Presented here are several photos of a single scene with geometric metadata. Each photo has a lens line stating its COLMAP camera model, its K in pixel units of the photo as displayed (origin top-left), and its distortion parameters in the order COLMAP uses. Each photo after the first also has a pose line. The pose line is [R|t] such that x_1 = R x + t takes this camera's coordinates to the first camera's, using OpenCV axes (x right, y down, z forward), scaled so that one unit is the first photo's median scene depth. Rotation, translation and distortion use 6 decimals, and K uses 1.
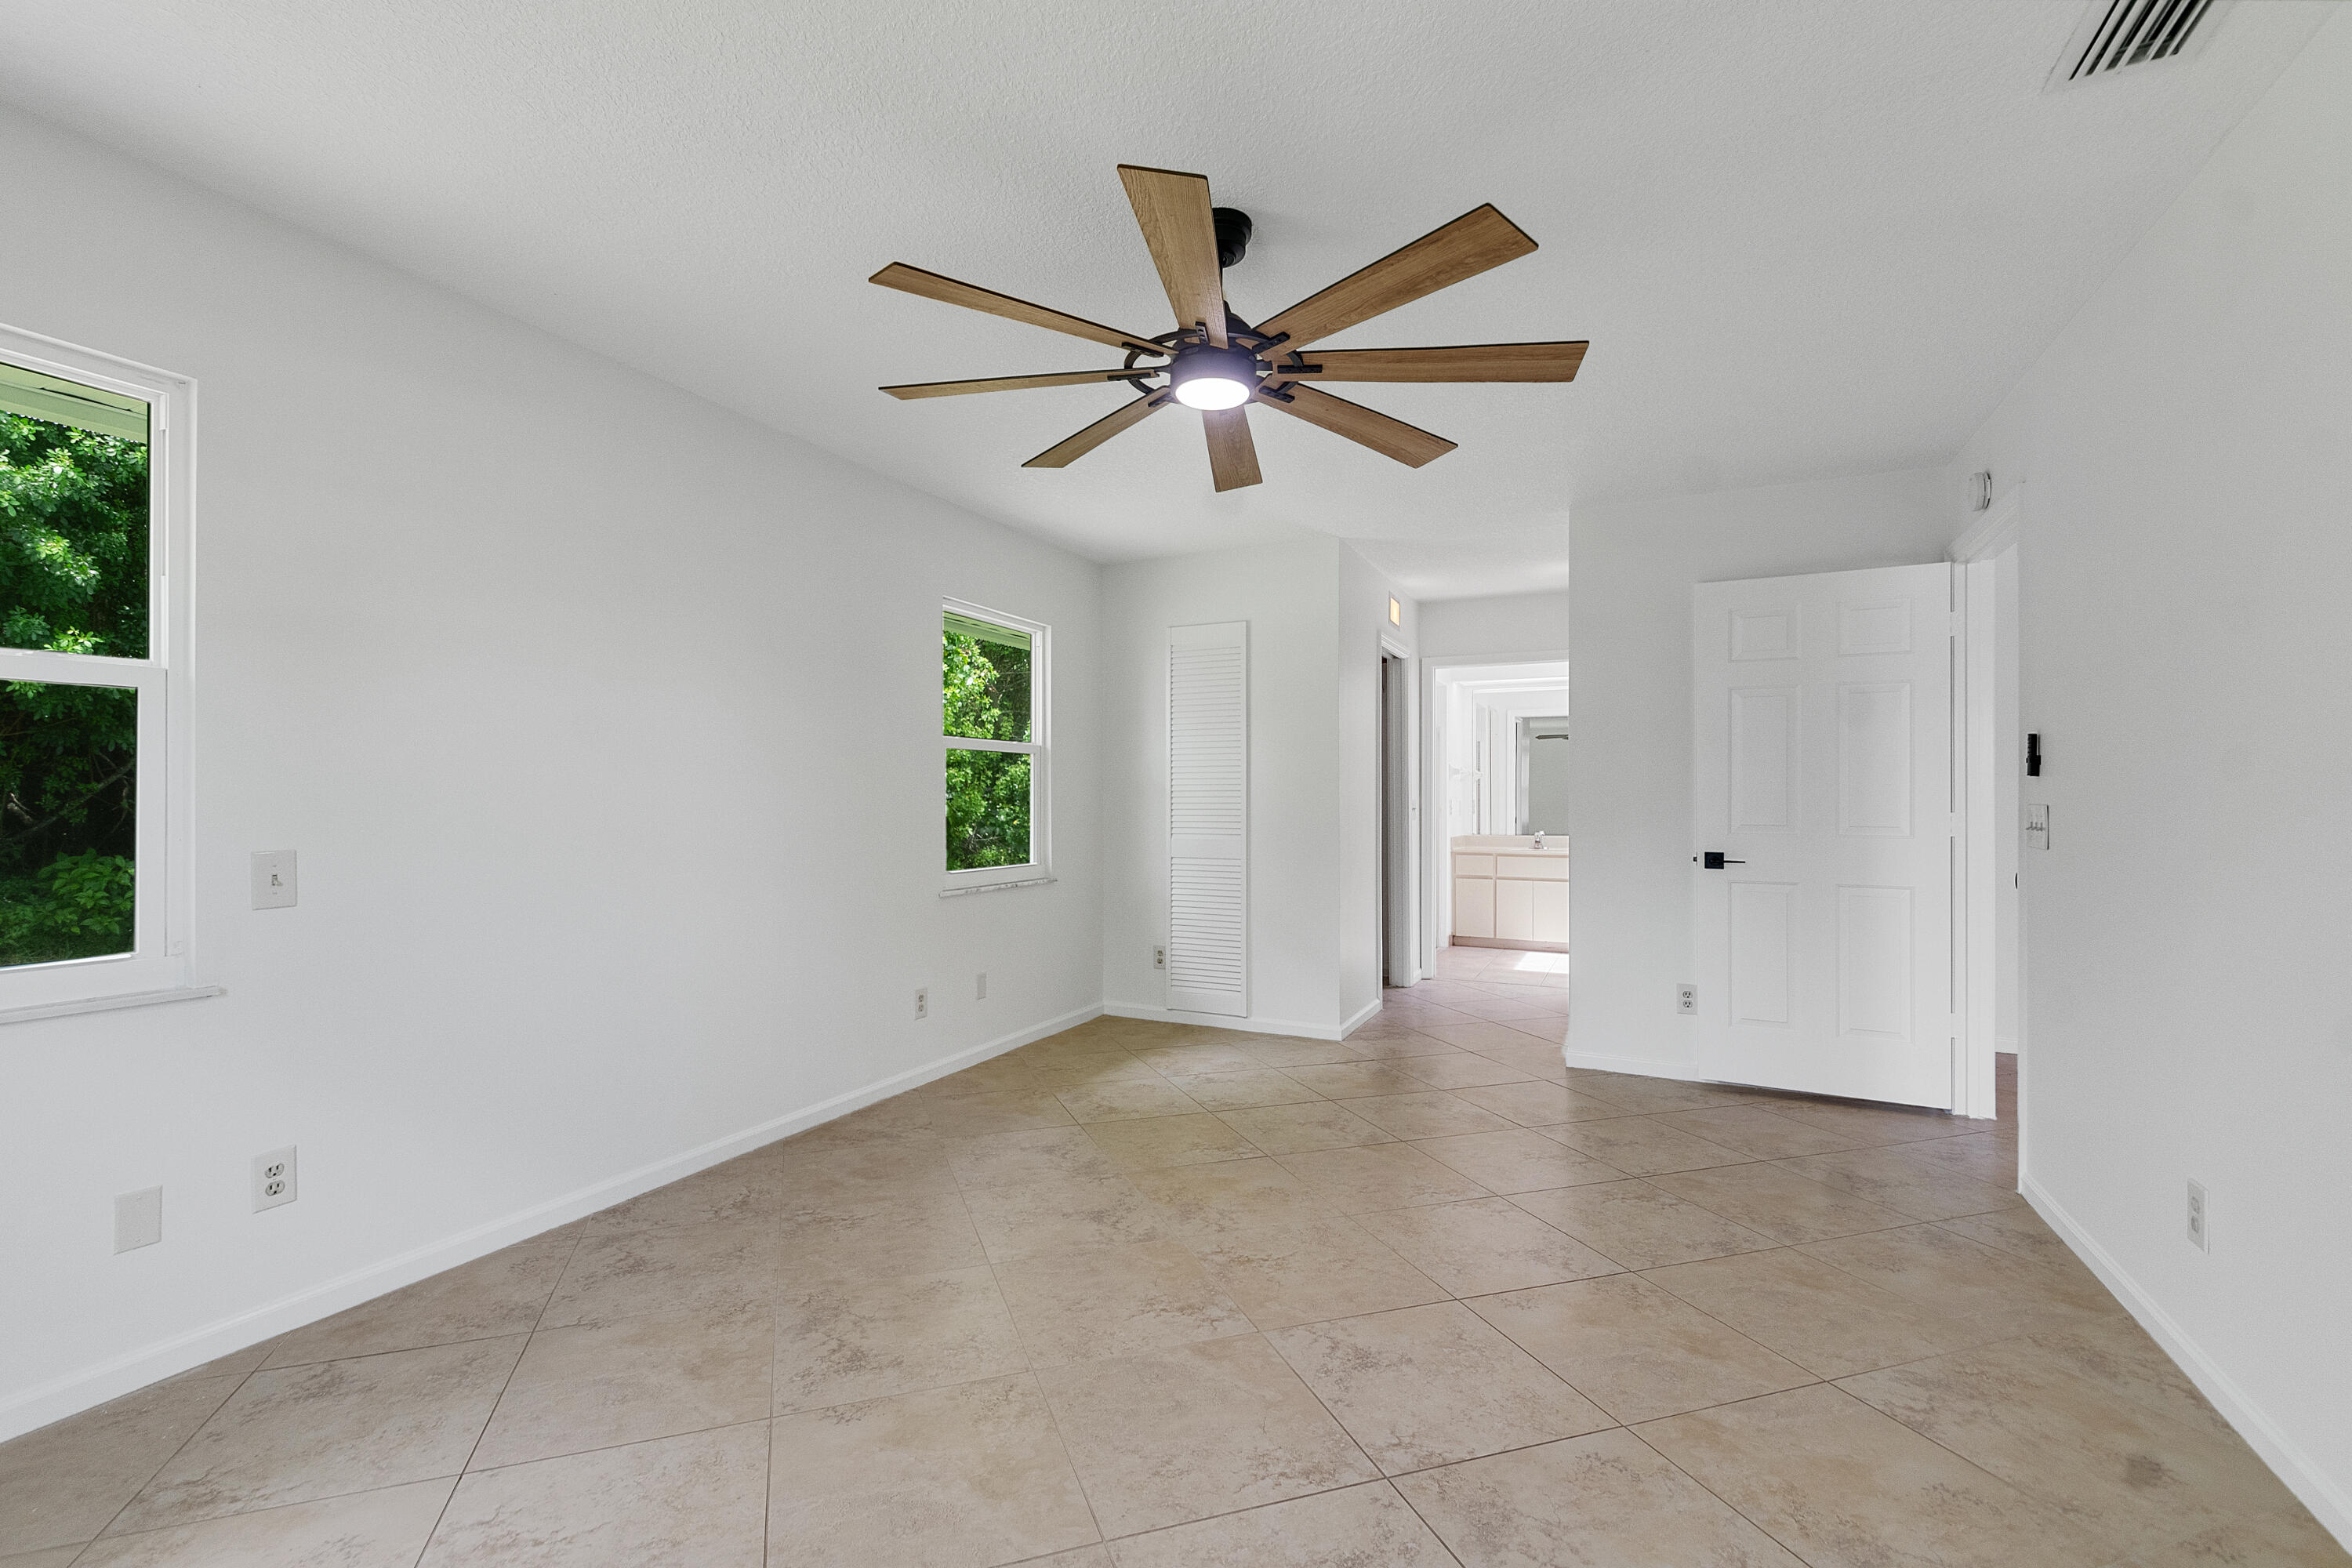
lens RADIAL K [[1013.6, 0, 1166.7], [0, 1013.6, 794.1], [0, 0, 1]] dist [-0.004147, -0.000764]
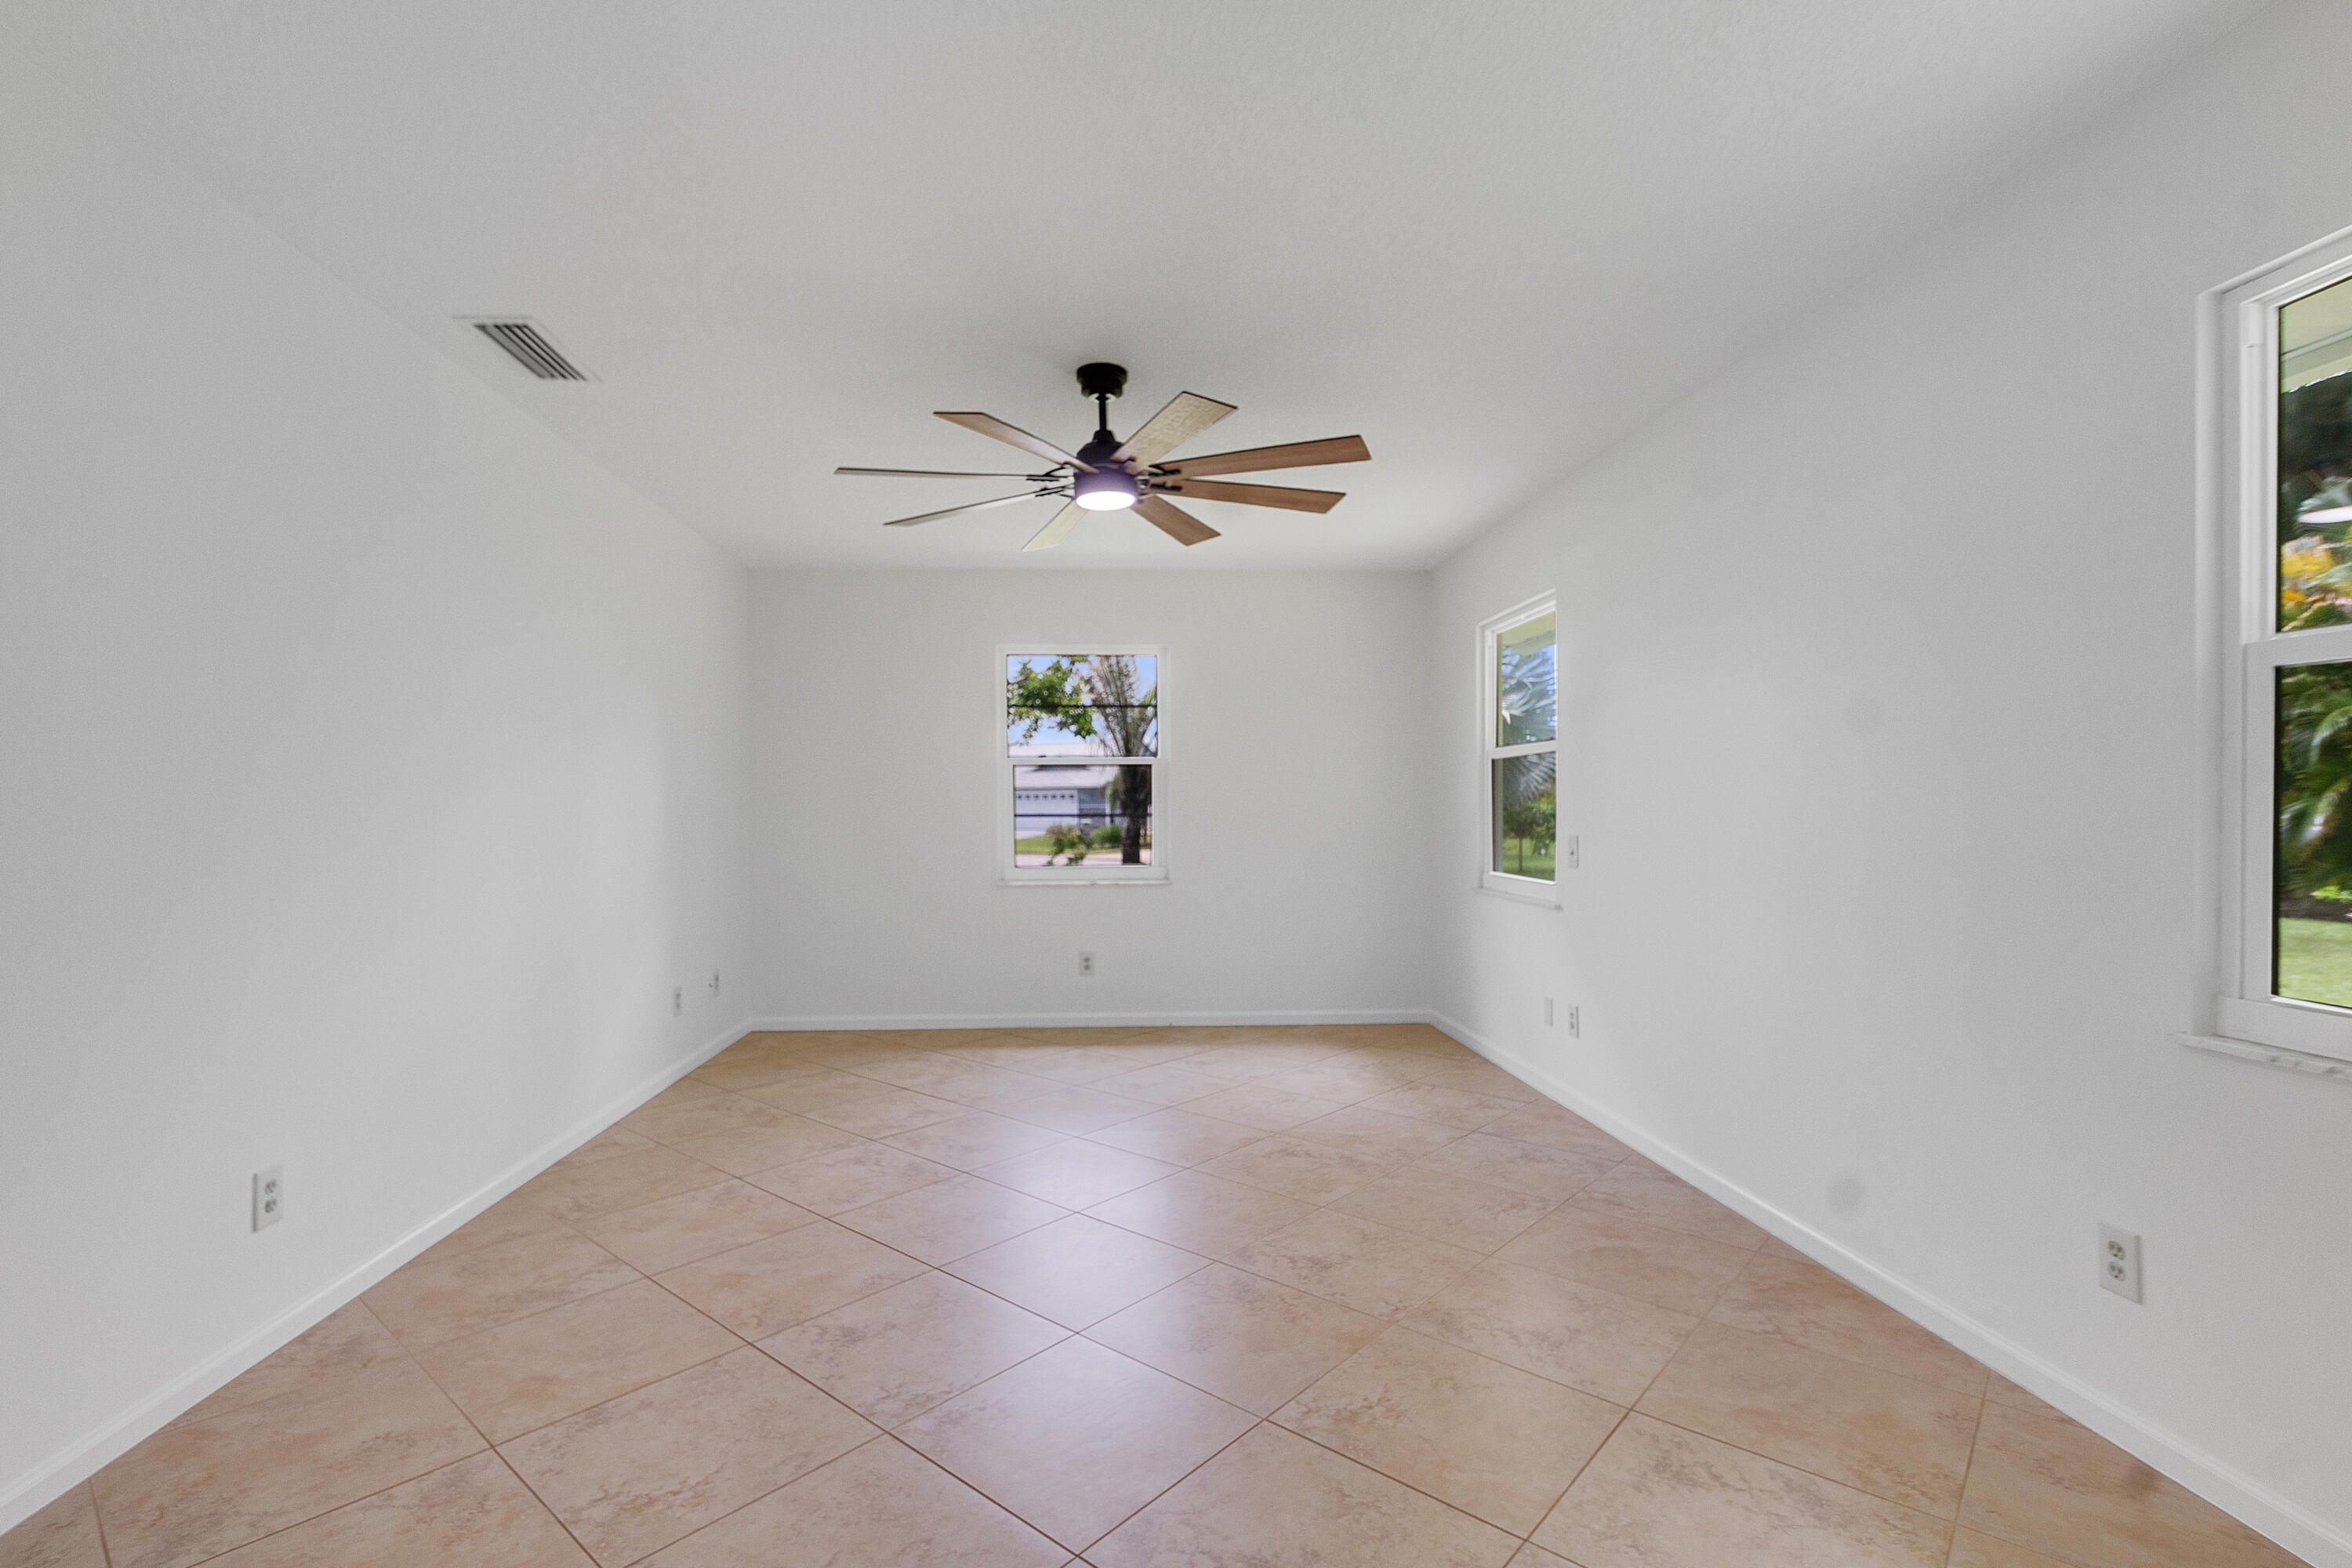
lens RADIAL K [[1091.0, 0, 1170.8], [0, 1091.0, 796.1], [0, 0, 1]] dist [-0.002557, -0.000463]
pose [[-0.864241, -0.003079, -0.503068, 0.622227], [0.002966, 0.999933, -0.011215, -0.001392], [0.503069, -0.011184, -0.864174, 2.018713]]
